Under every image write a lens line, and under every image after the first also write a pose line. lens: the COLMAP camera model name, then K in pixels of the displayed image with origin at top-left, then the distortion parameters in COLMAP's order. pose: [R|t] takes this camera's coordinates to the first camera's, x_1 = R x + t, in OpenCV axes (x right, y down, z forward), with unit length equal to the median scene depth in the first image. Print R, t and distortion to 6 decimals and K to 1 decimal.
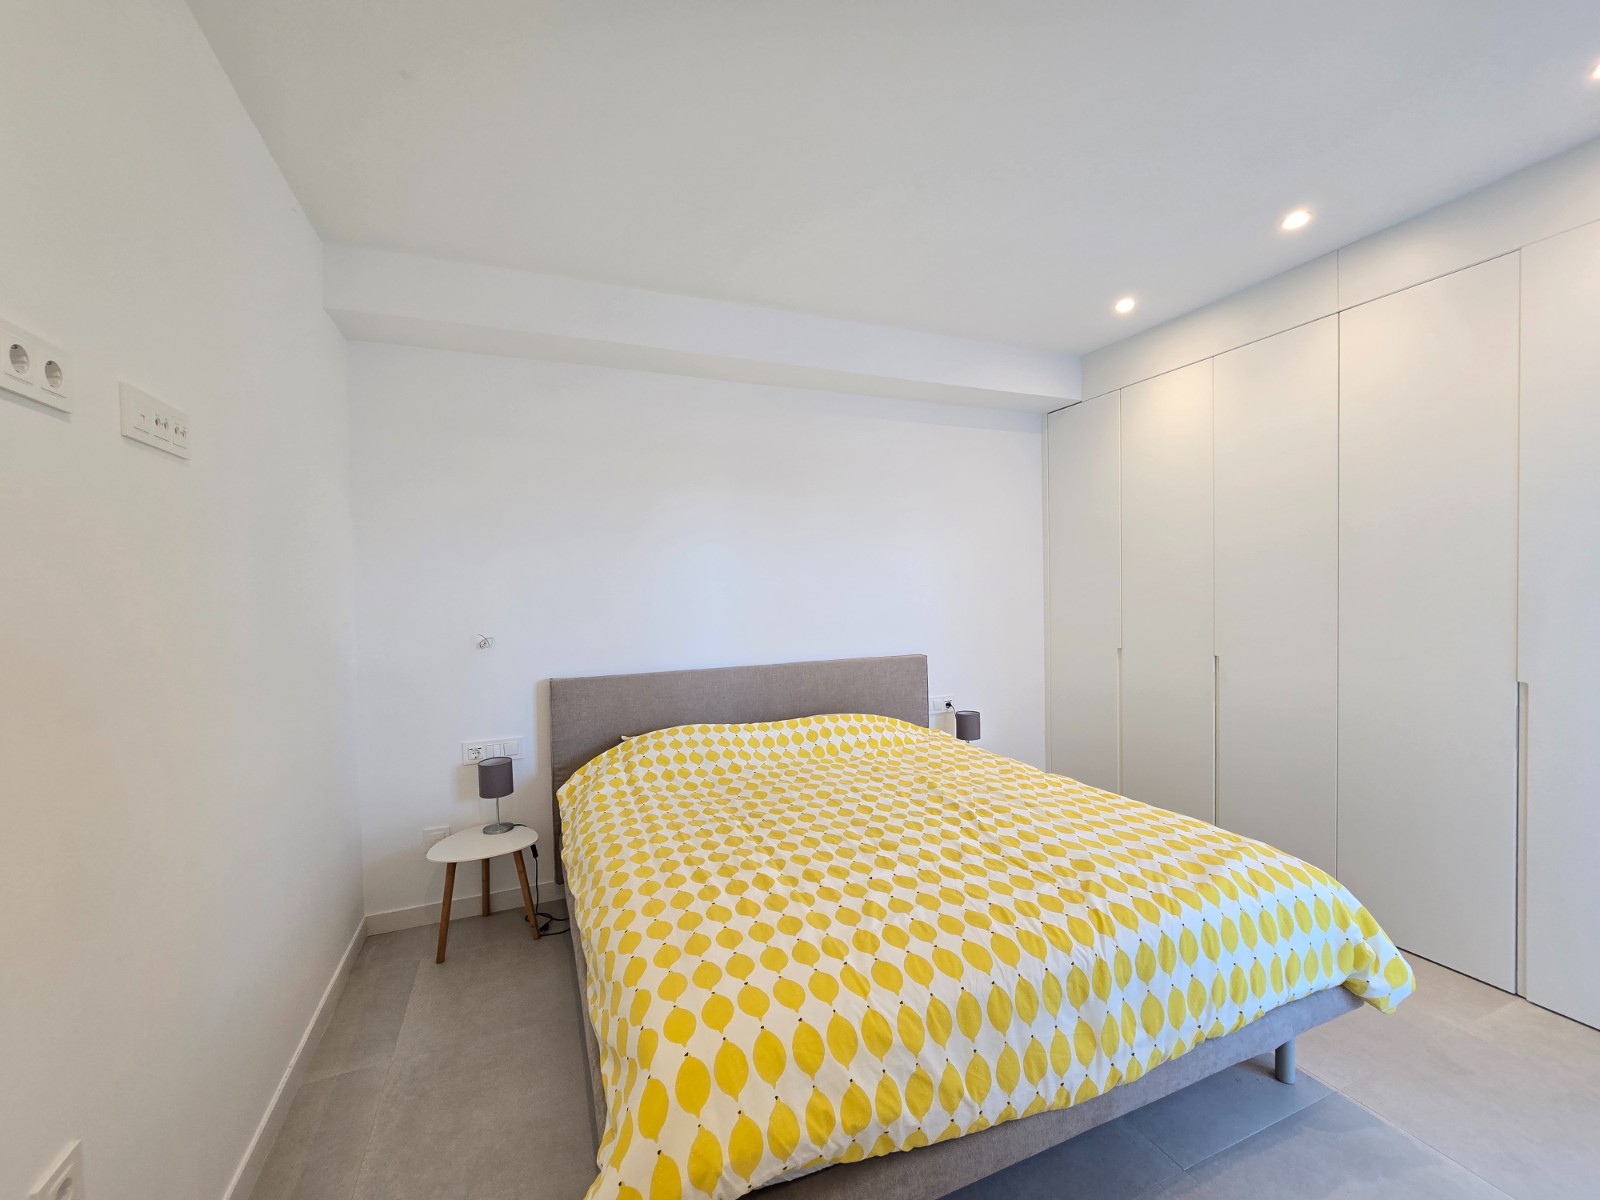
lens RADIAL K [[655.0, 0, 800.0], [0, 655.0, 600.0], [0, 0, 1]] dist [-0.000033, -0.000020]
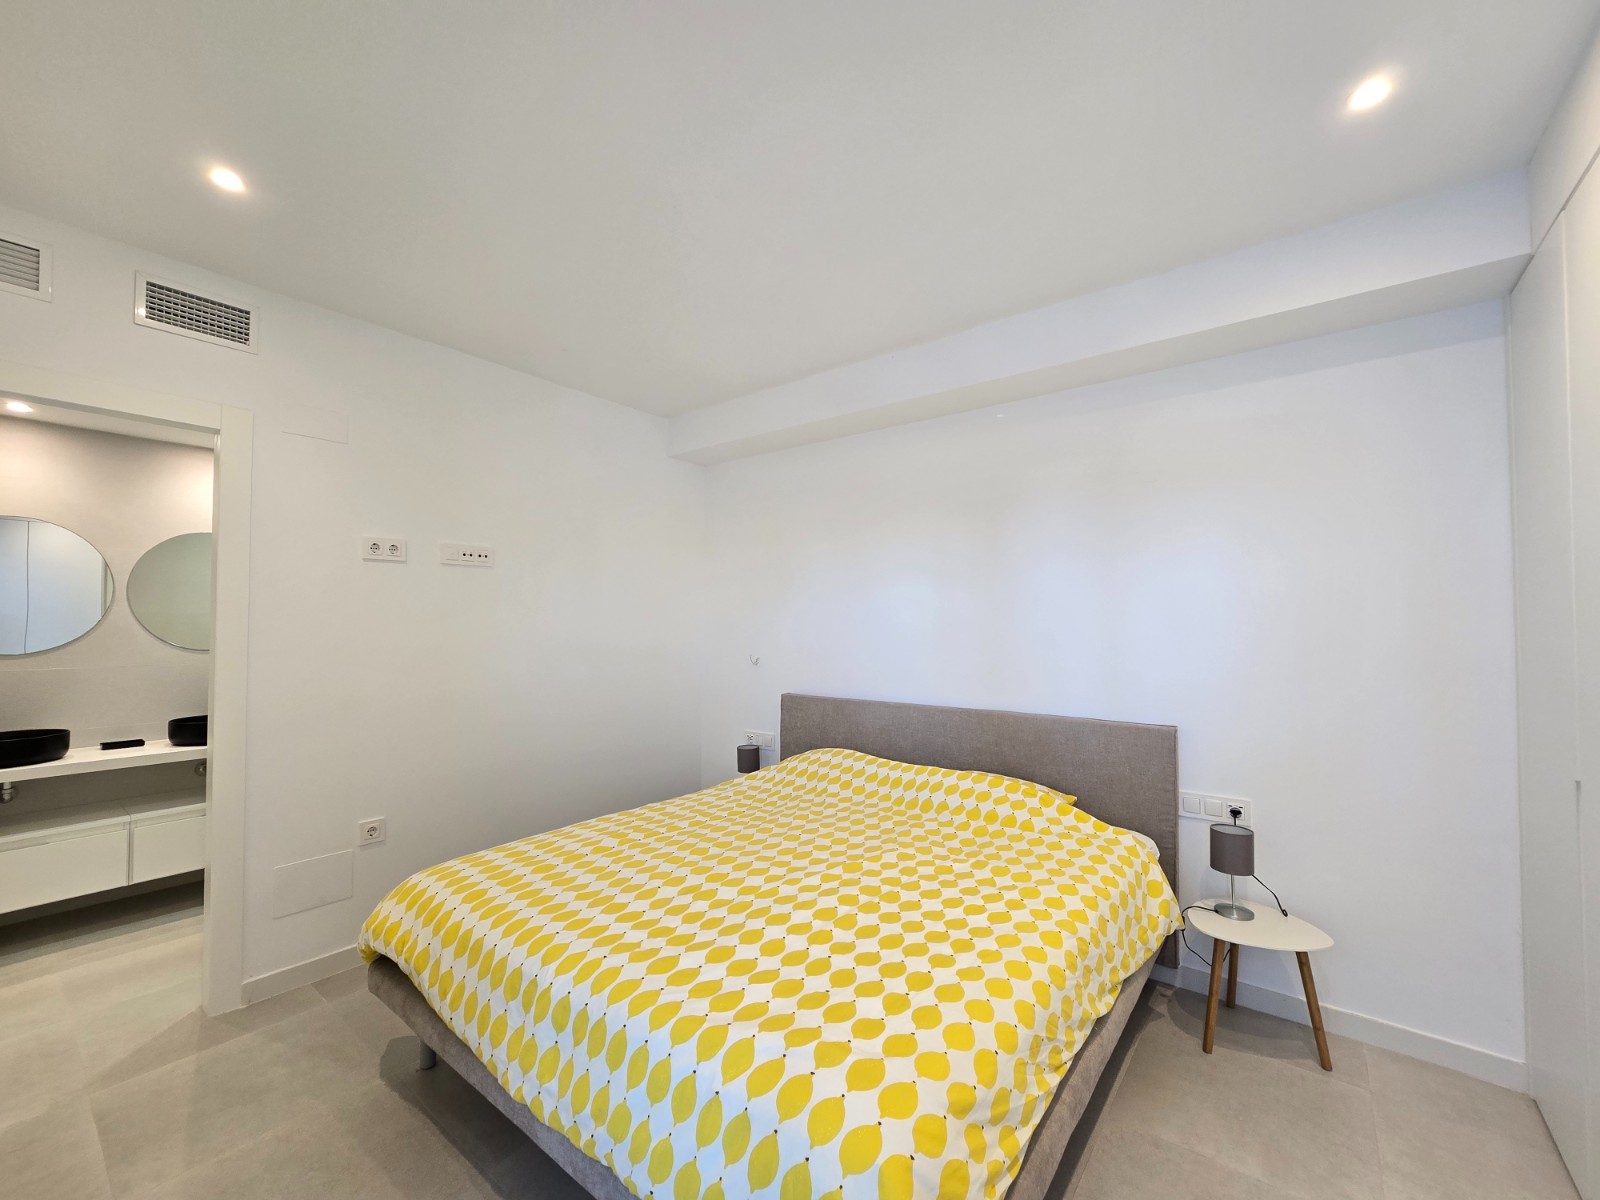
lens RADIAL K [[648.9, 0, 798.8], [0, 648.9, 606.6], [0, 0, 1]] dist [-0.001313, -0.000135]
pose [[0.484258, -0.004533, -0.874914, 0.722732], [-0.023522, 0.999558, -0.018198, -0.026473], [0.874609, 0.029393, 0.483937, 0.383068]]
